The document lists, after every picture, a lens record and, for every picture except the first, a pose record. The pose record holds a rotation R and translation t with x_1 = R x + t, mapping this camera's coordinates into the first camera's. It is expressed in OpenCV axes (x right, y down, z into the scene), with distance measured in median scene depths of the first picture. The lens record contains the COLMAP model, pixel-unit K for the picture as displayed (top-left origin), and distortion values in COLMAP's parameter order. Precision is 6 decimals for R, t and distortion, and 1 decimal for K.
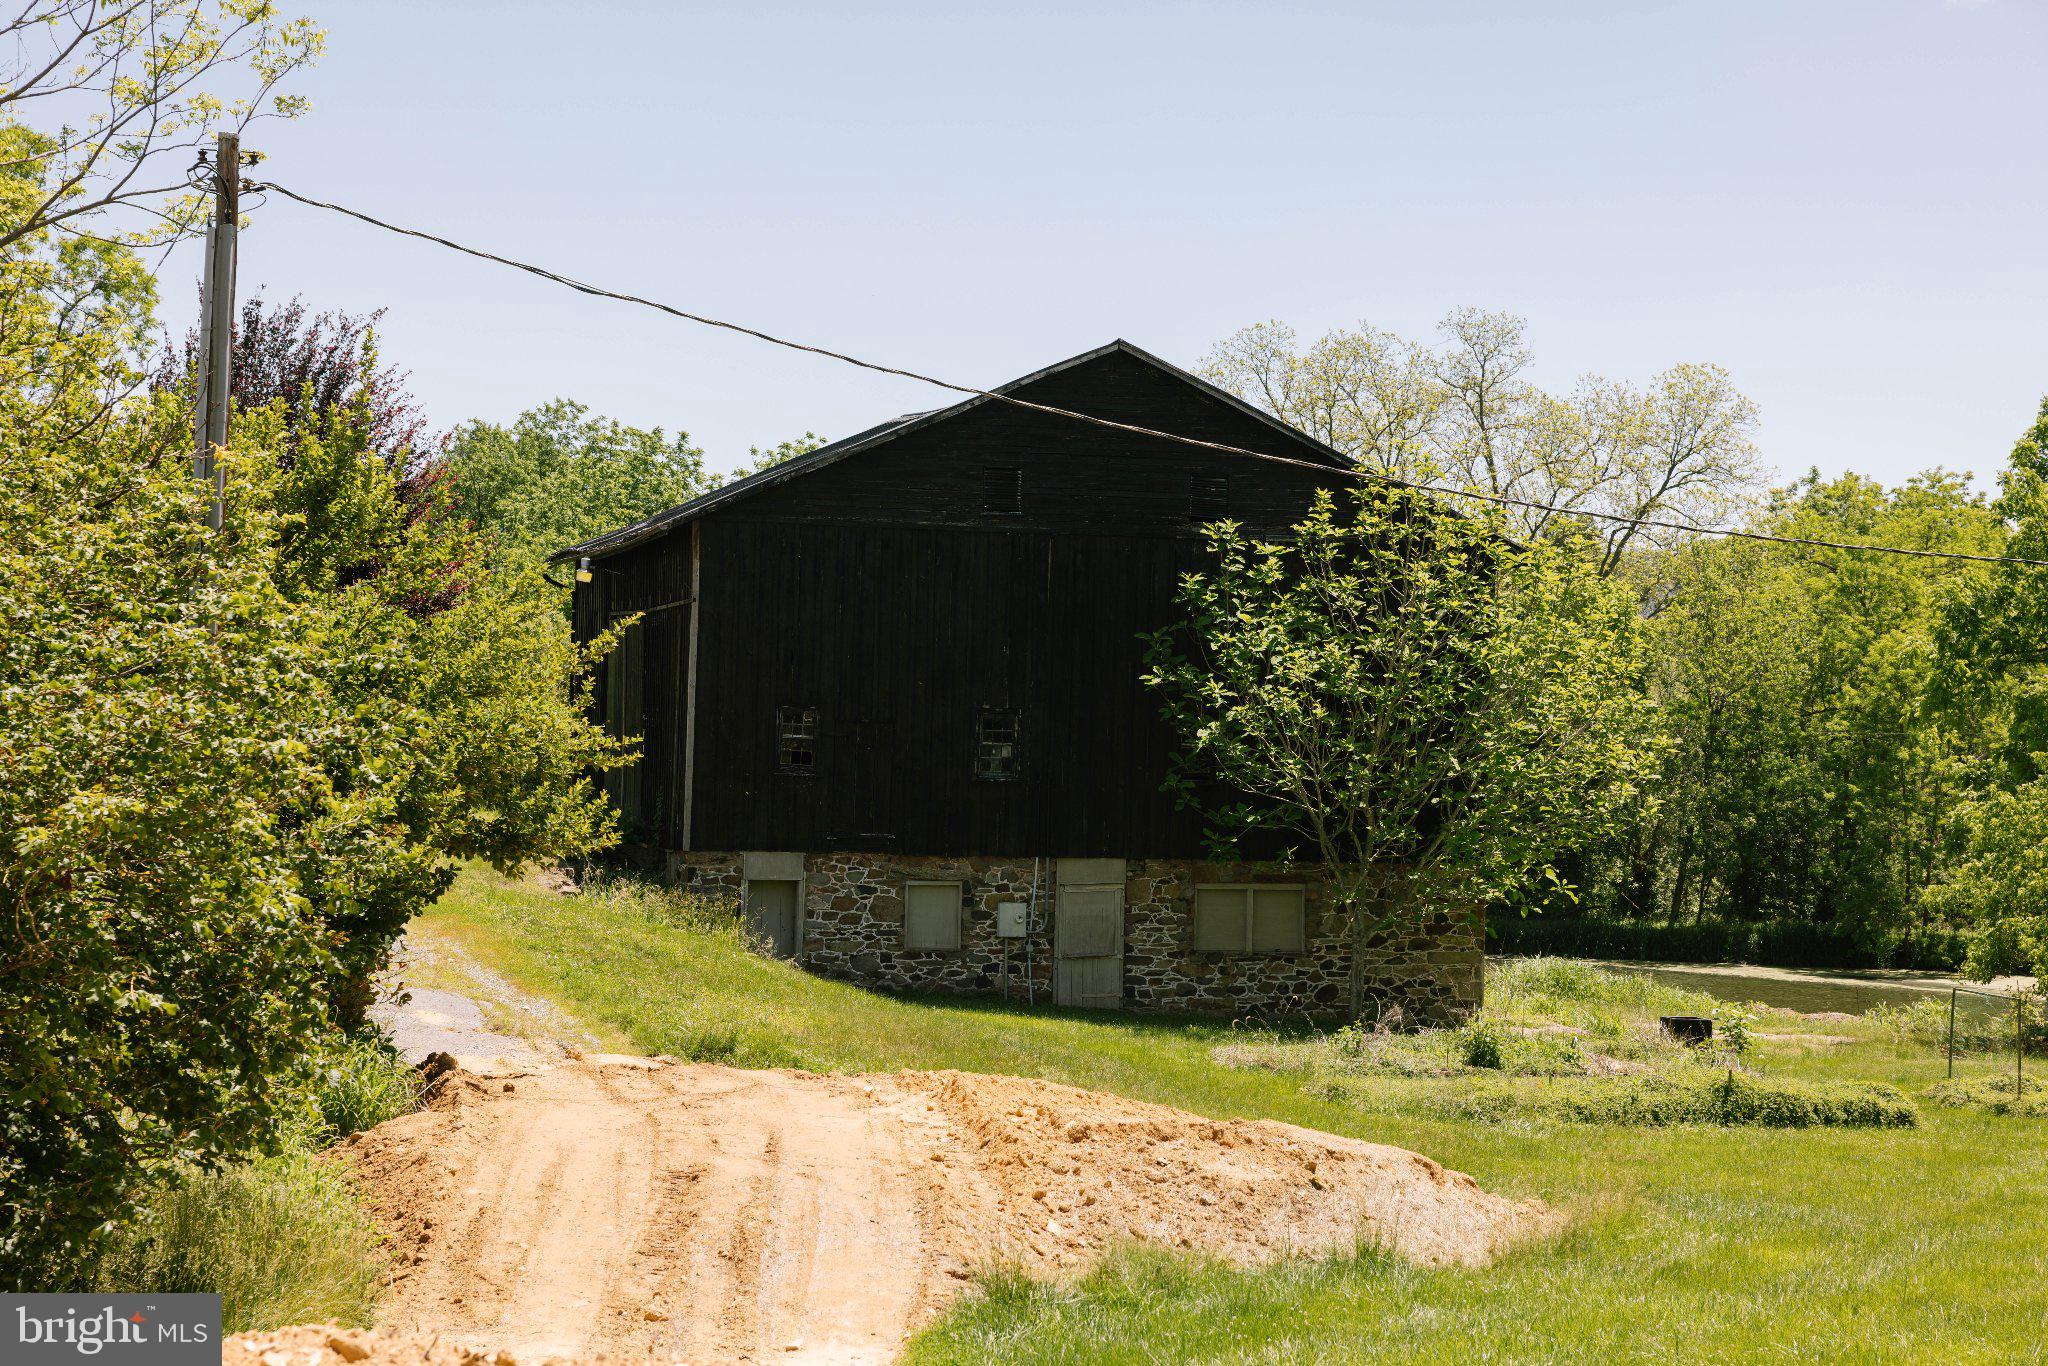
lens RADIAL K [[4140.7, 0, 1024.2], [0, 4140.7, 684.9], [0, 0, 1]] dist [0.019117, 0.000000]
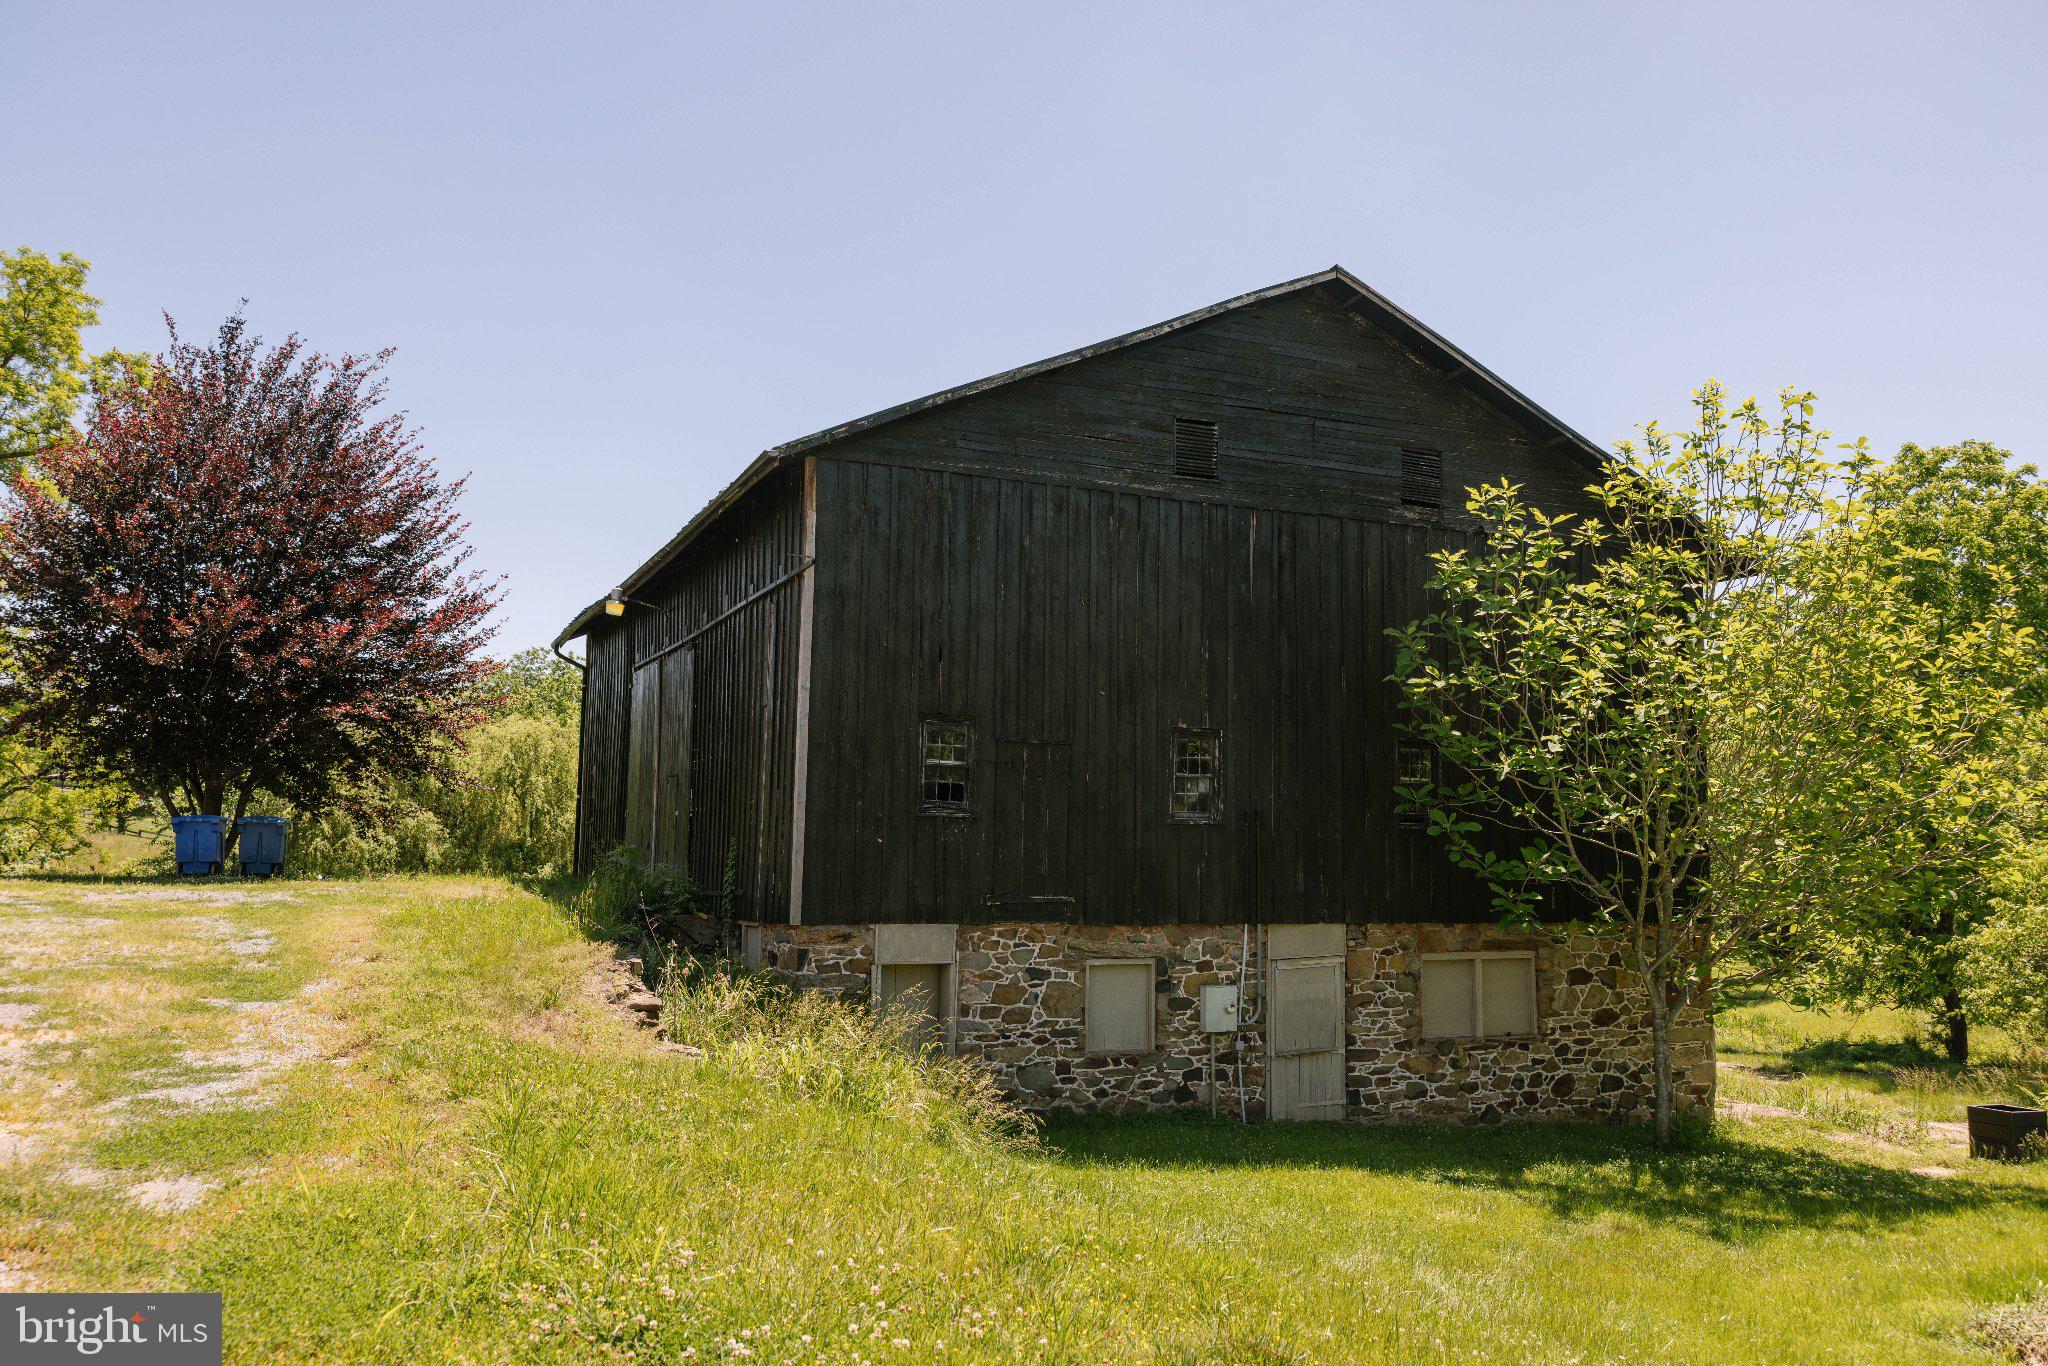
lens RADIAL K [[1648.8, 0, 1023.5], [0, 1648.8, 677.8], [0, 0, 1]] dist [0.009842, 0.002181]
pose [[0.983064, 0.009839, 0.182997, -0.093380], [0.007156, 0.995735, -0.091983, 0.024140], [-0.183121, 0.091735, 0.978801, 0.707107]]
